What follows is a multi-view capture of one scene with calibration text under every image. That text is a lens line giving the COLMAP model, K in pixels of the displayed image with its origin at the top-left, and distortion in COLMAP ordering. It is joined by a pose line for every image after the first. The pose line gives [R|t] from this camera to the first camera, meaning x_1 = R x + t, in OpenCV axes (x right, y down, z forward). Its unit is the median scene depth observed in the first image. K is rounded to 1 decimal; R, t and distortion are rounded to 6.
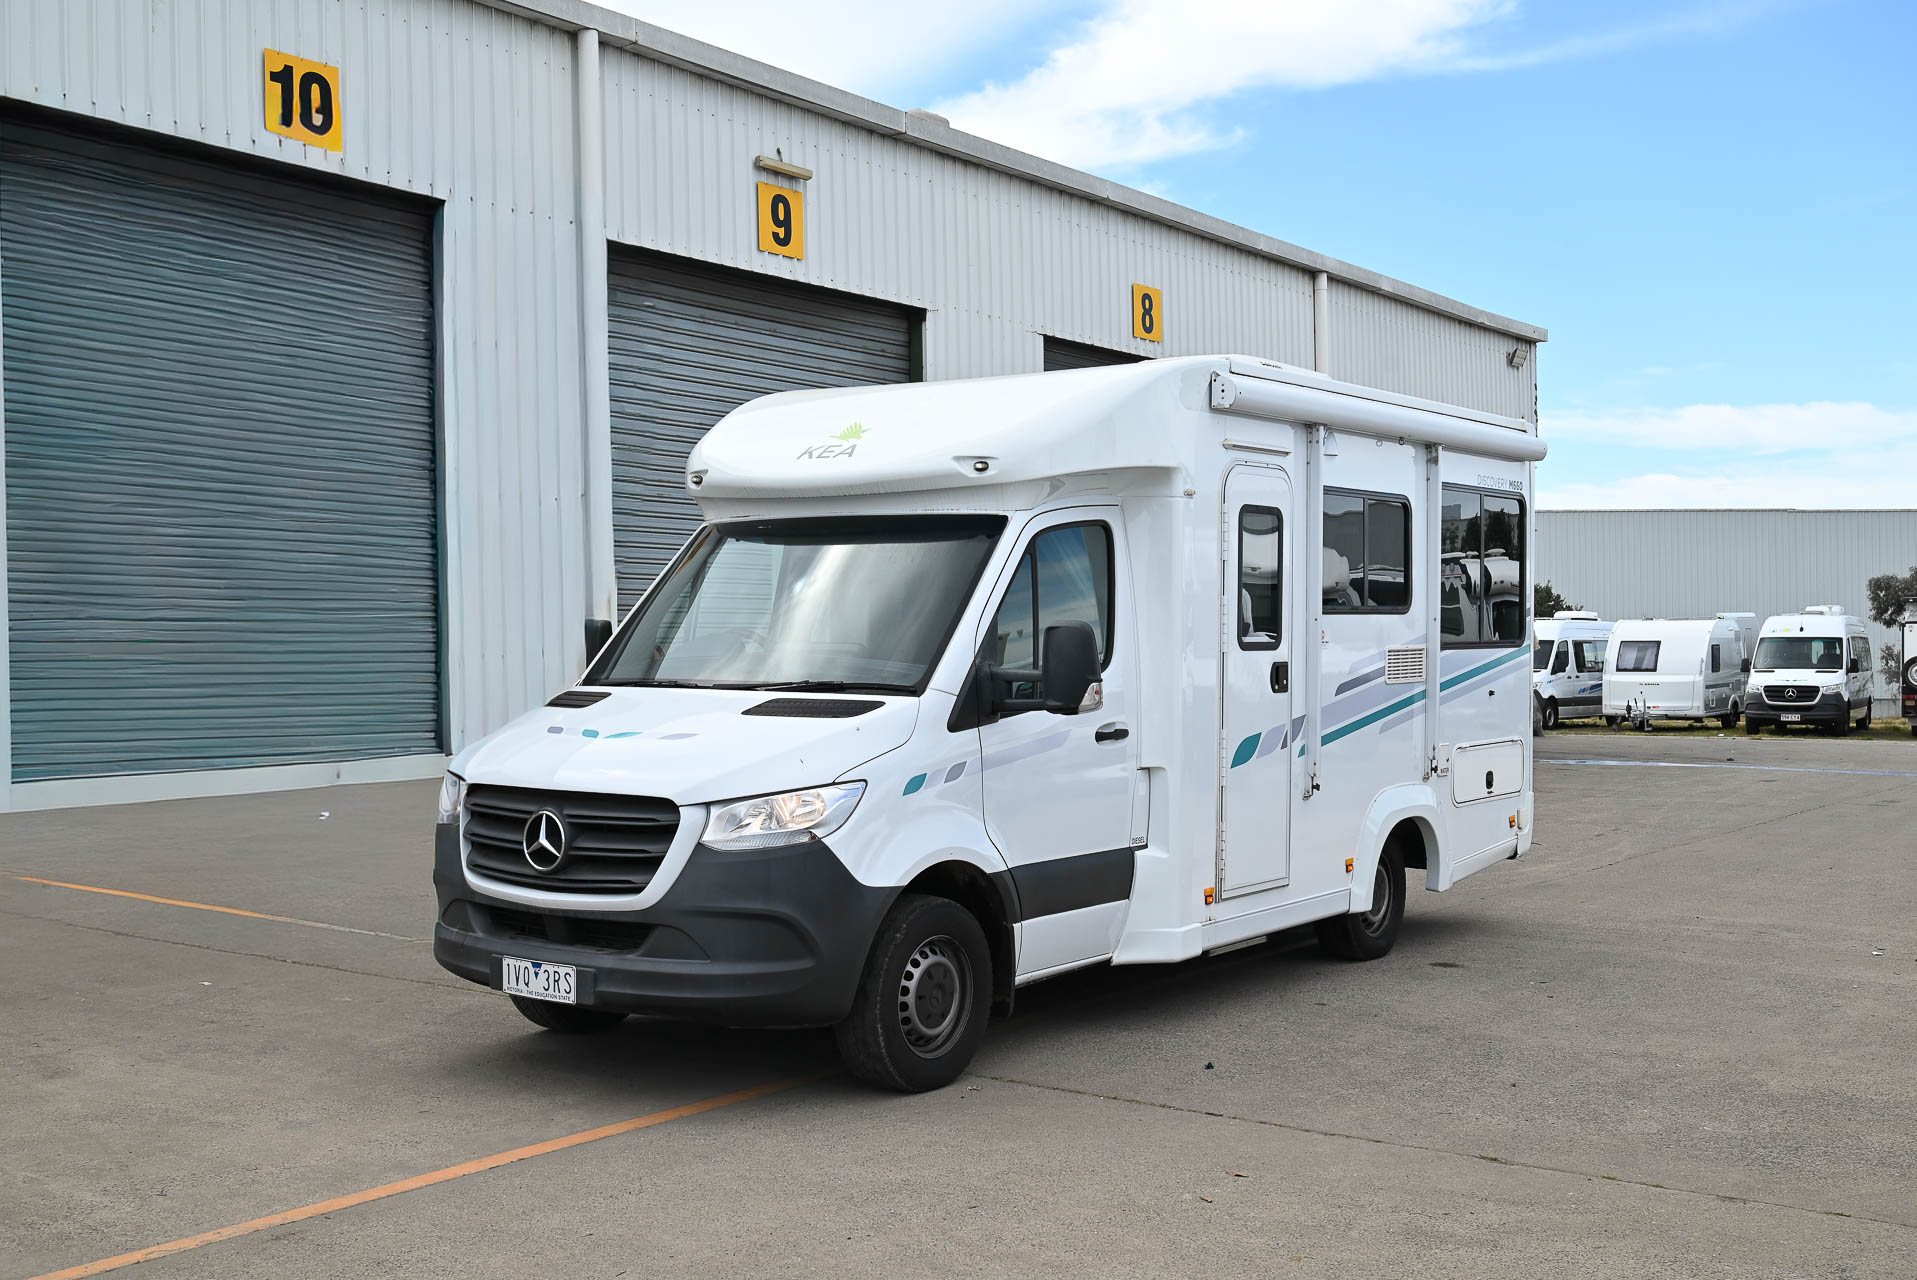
lens RADIAL K [[2009.4, 0, 958.5], [0, 2009.4, 640.0], [0, 0, 1]] dist [-0.007770, 0.014731]
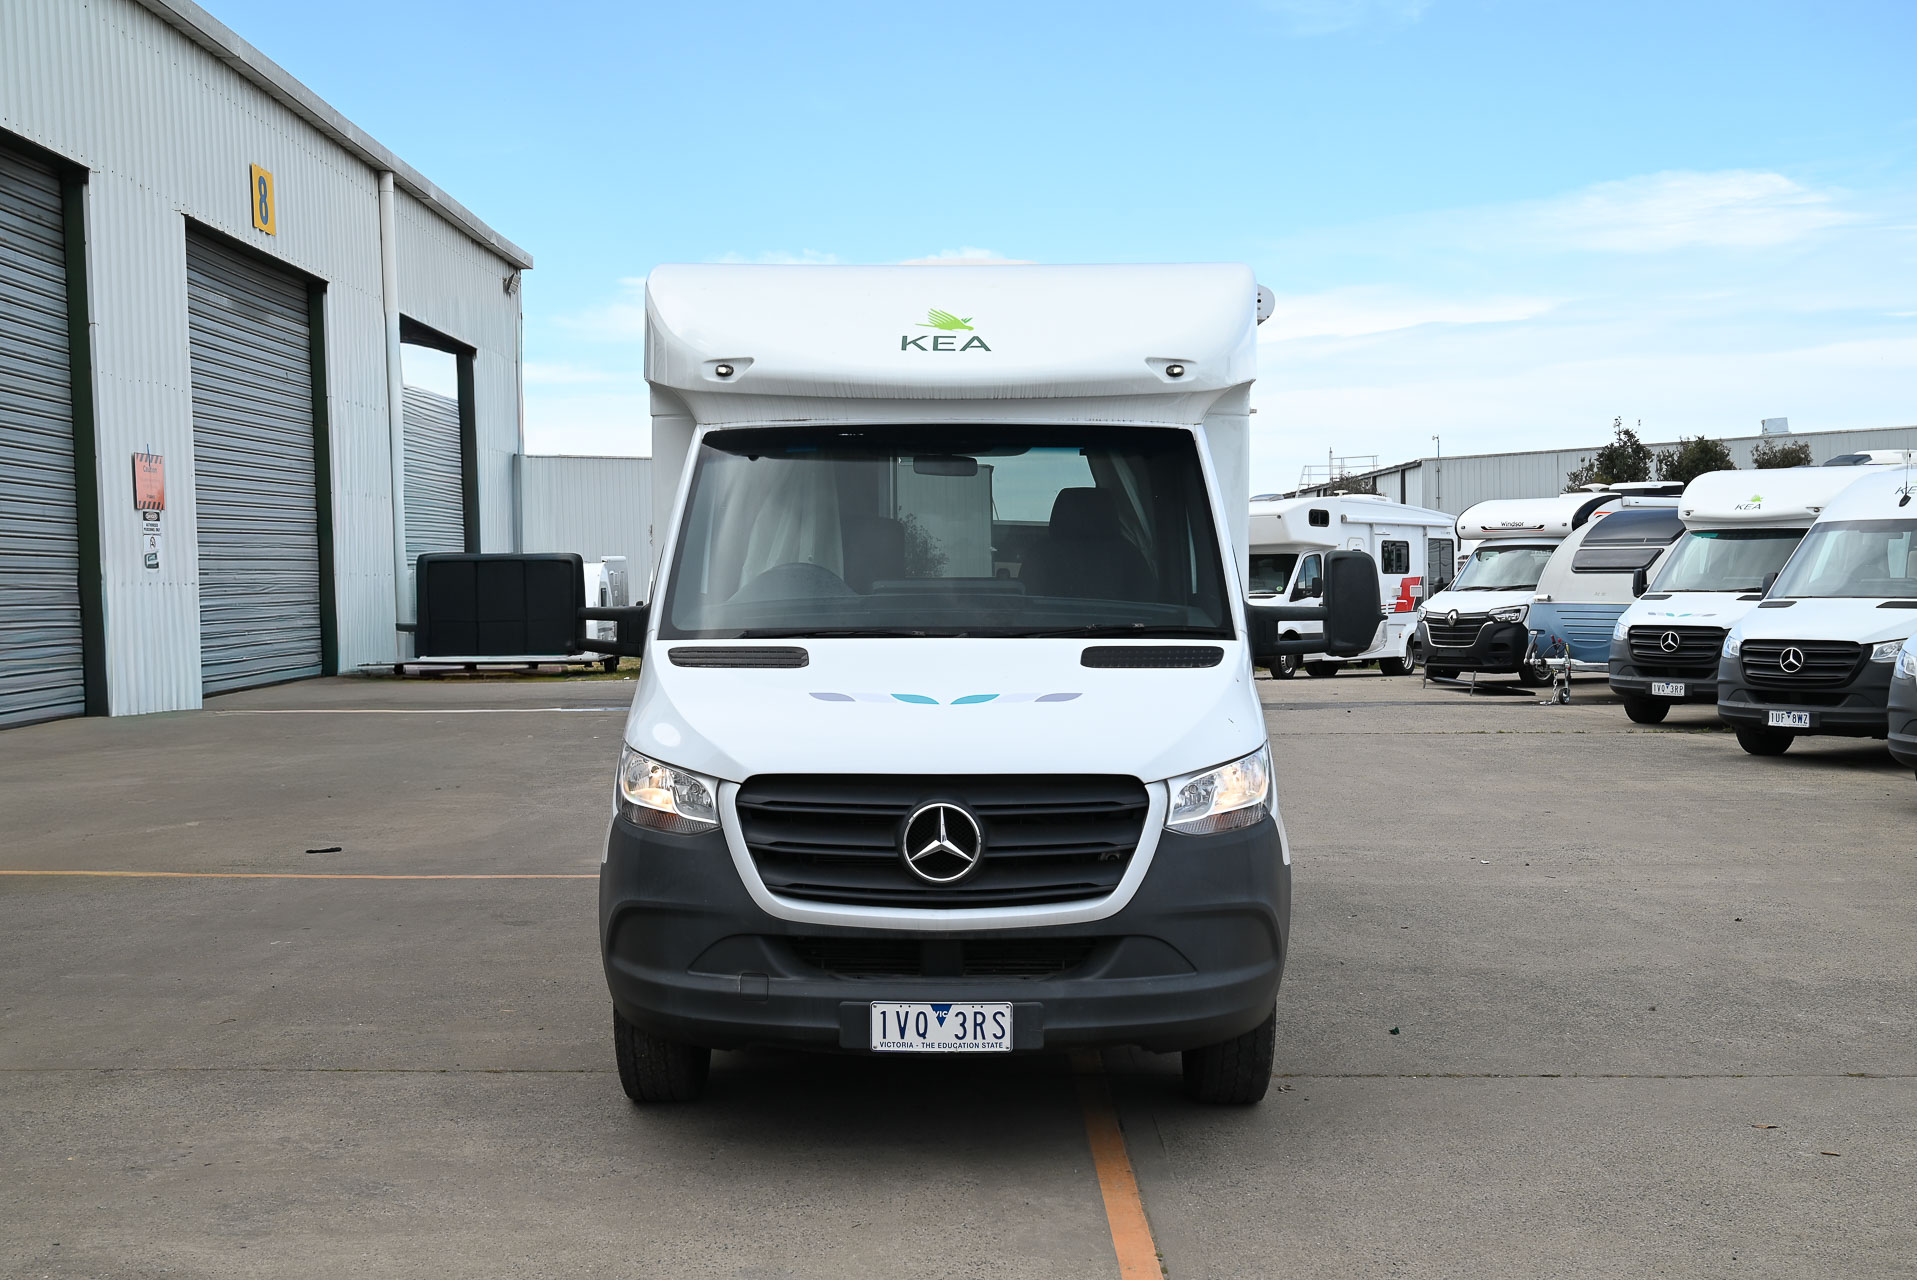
lens RADIAL K [[2106.7, 0, 958.3], [0, 2106.7, 675.2], [0, 0, 1]] dist [-0.004024, -0.003827]
pose [[0.820383, -0.033084, 0.570856, -0.644759], [0.009113, 0.998954, 0.044798, 0.002147], [-0.571741, -0.031549, 0.819827, 0.349900]]
